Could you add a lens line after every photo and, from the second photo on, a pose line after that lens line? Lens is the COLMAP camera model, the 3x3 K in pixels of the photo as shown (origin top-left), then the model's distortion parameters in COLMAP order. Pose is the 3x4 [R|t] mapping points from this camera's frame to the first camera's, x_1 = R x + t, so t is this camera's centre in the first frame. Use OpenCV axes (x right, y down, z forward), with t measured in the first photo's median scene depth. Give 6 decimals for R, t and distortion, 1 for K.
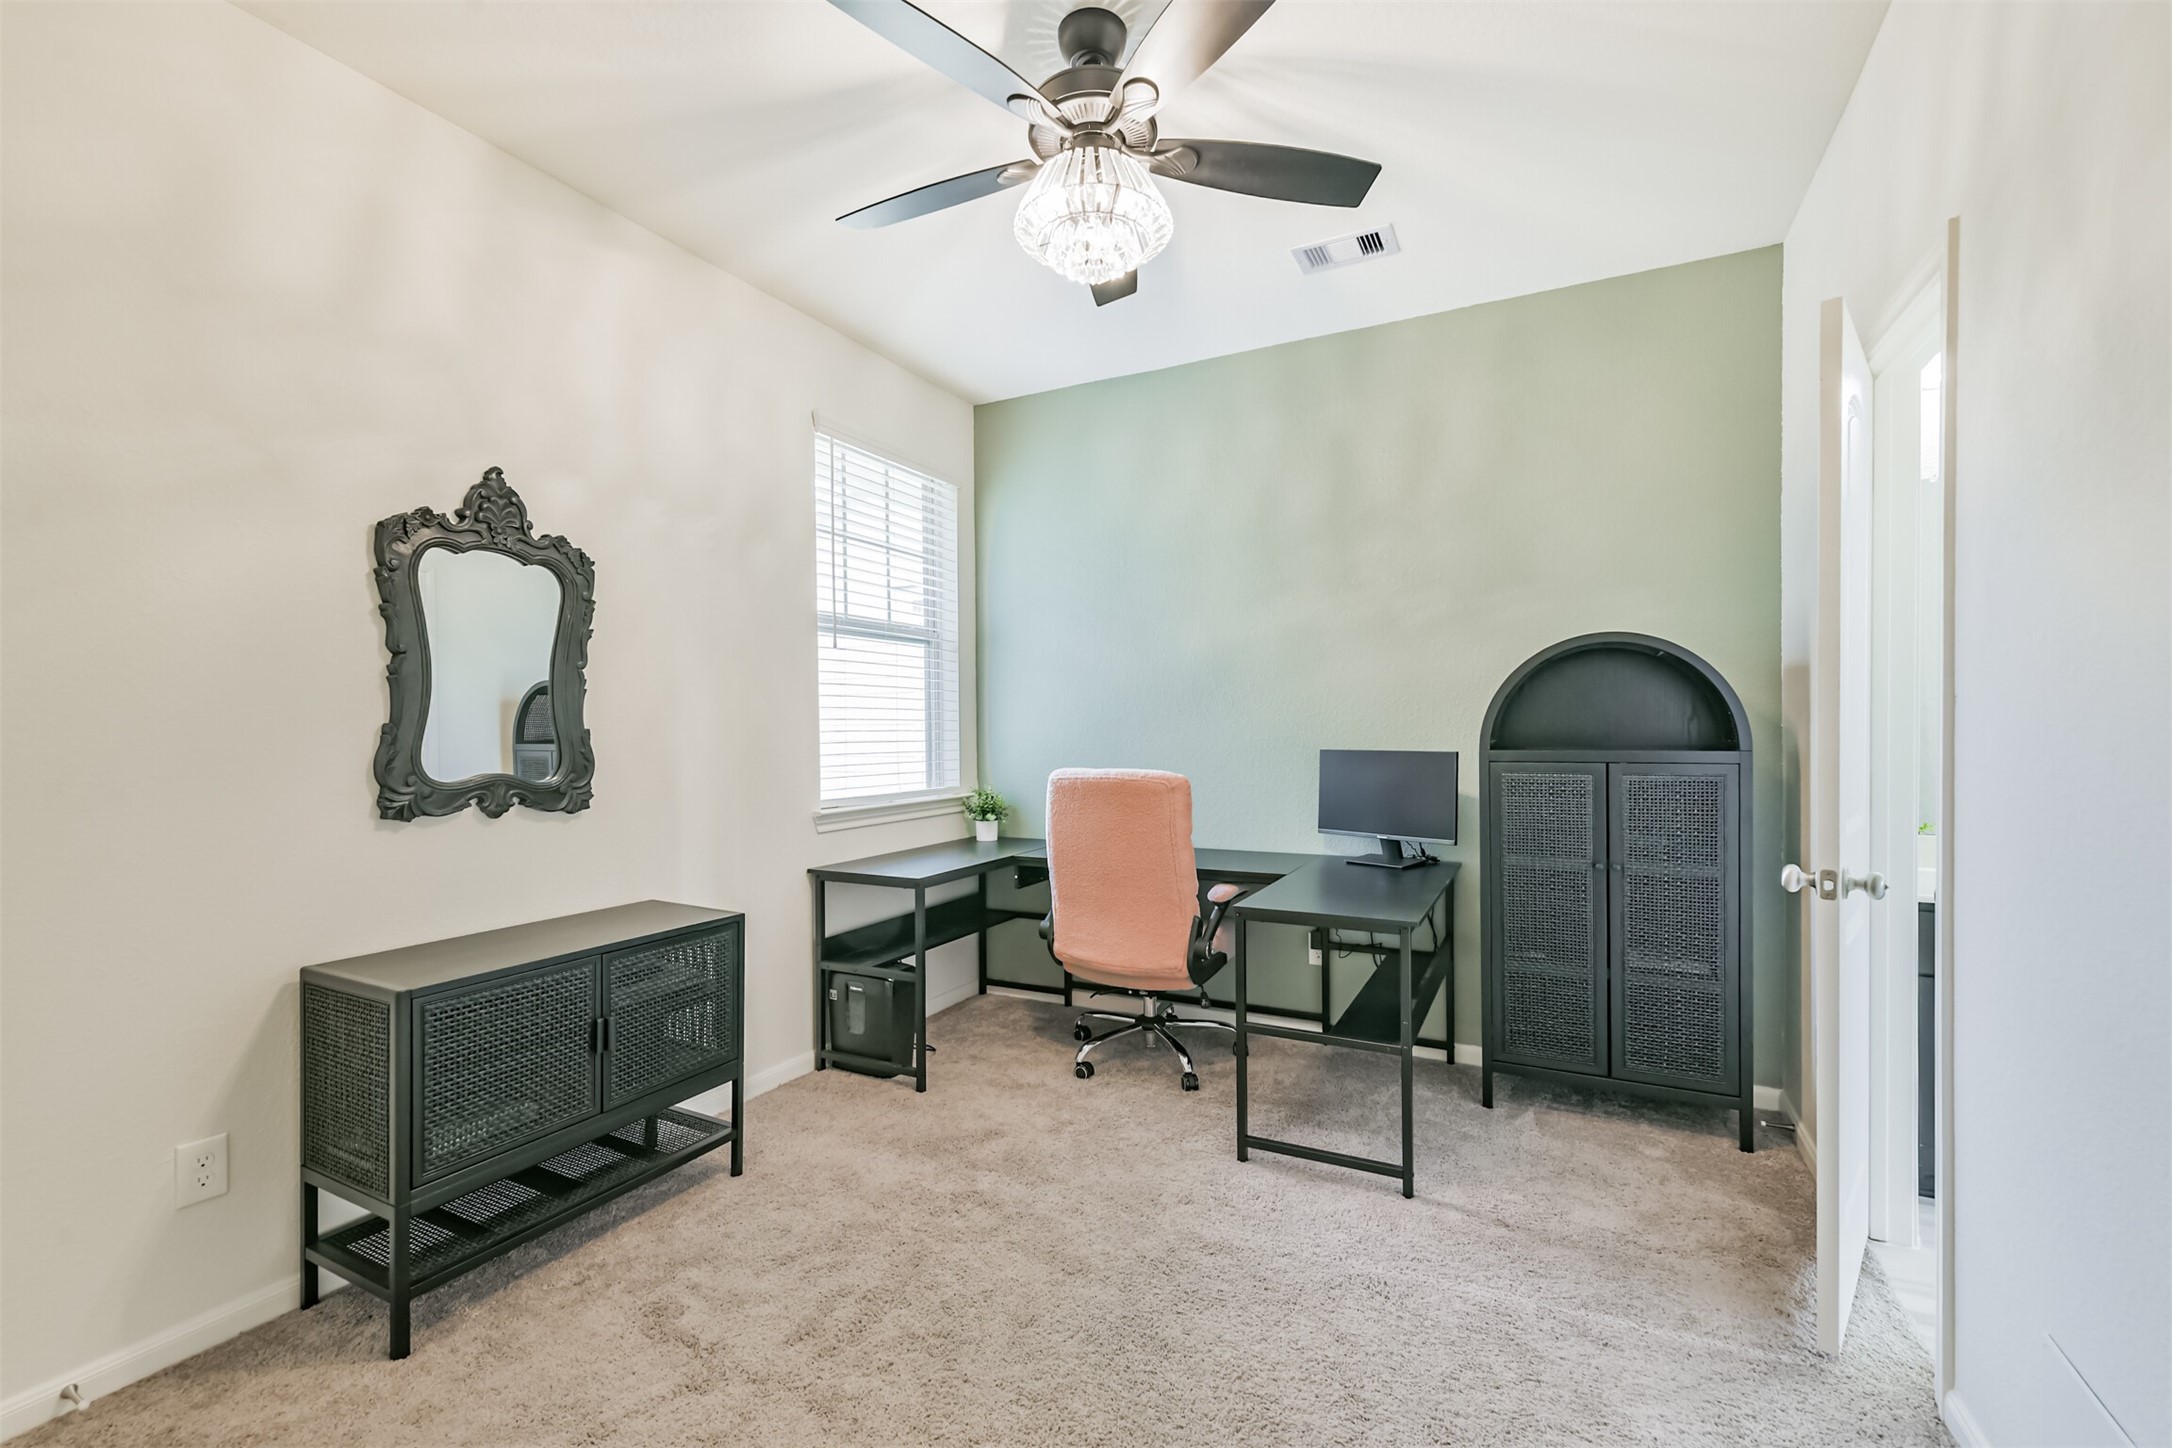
lens RADIAL K [[924.1, 0, 1089.7], [0, 924.1, 728.8], [0, 0, 1]] dist [0.027372, -0.010044]
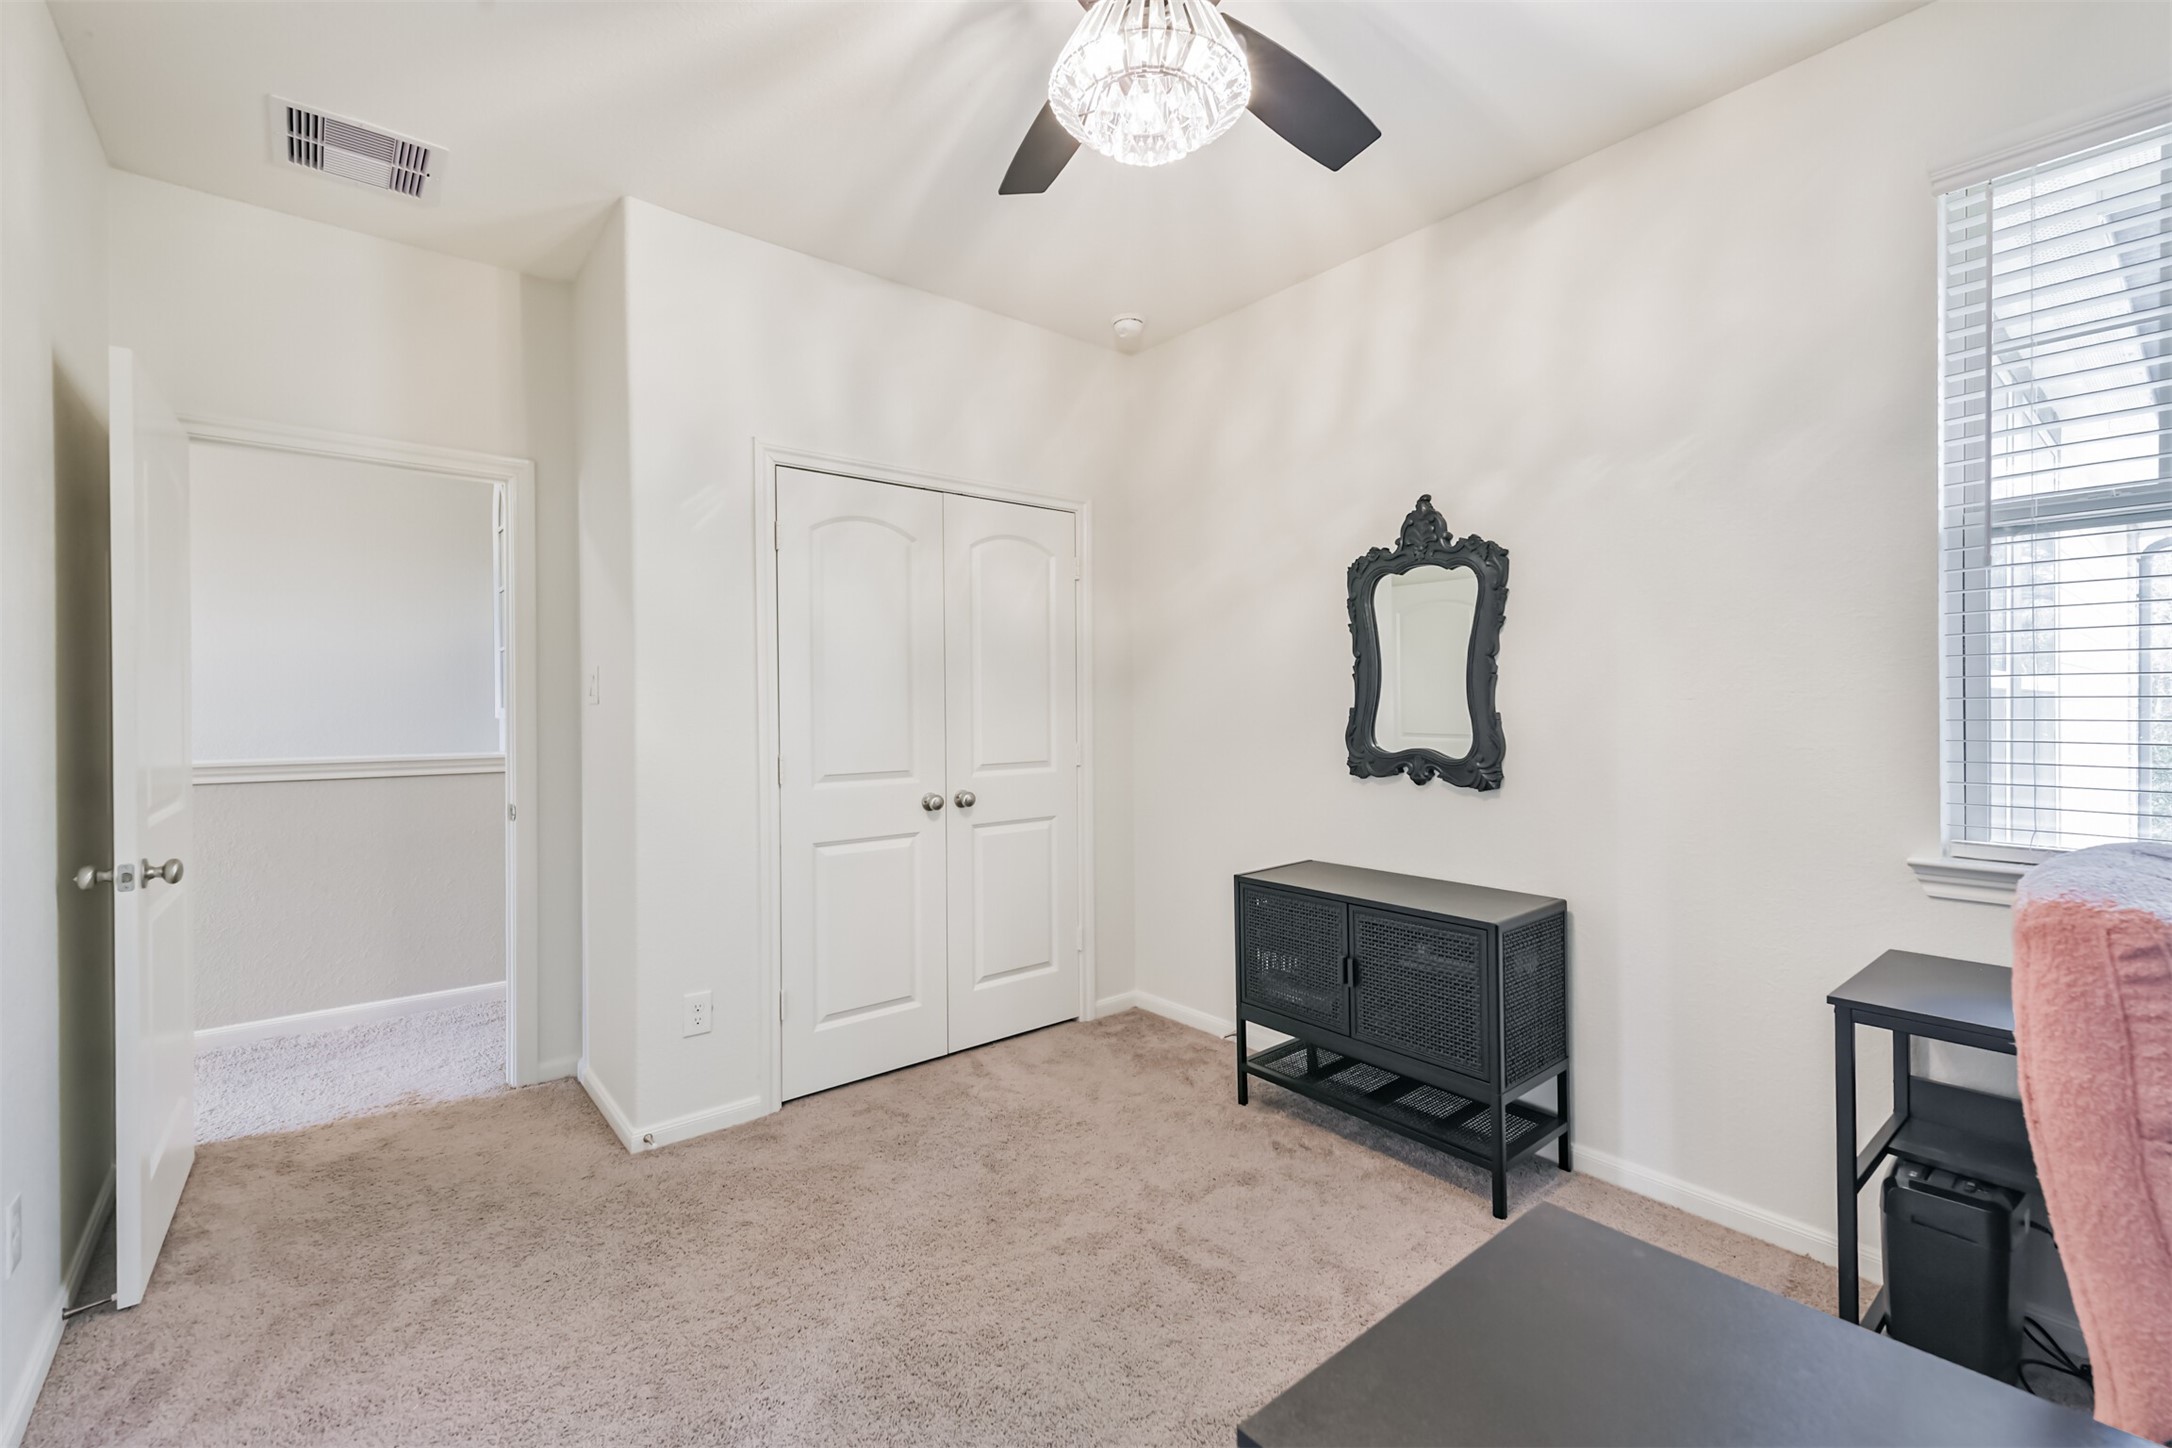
lens RADIAL K [[924.1, 0, 1092.0], [0, 924.1, 709.8], [0, 0, 1]] dist [0.027372, -0.010044]
pose [[-0.382253, 0.012812, -0.923969, 0.666307], [-0.002431, 0.999886, 0.014871, -0.020328], [0.924055, 0.007931, -0.382178, 1.105844]]
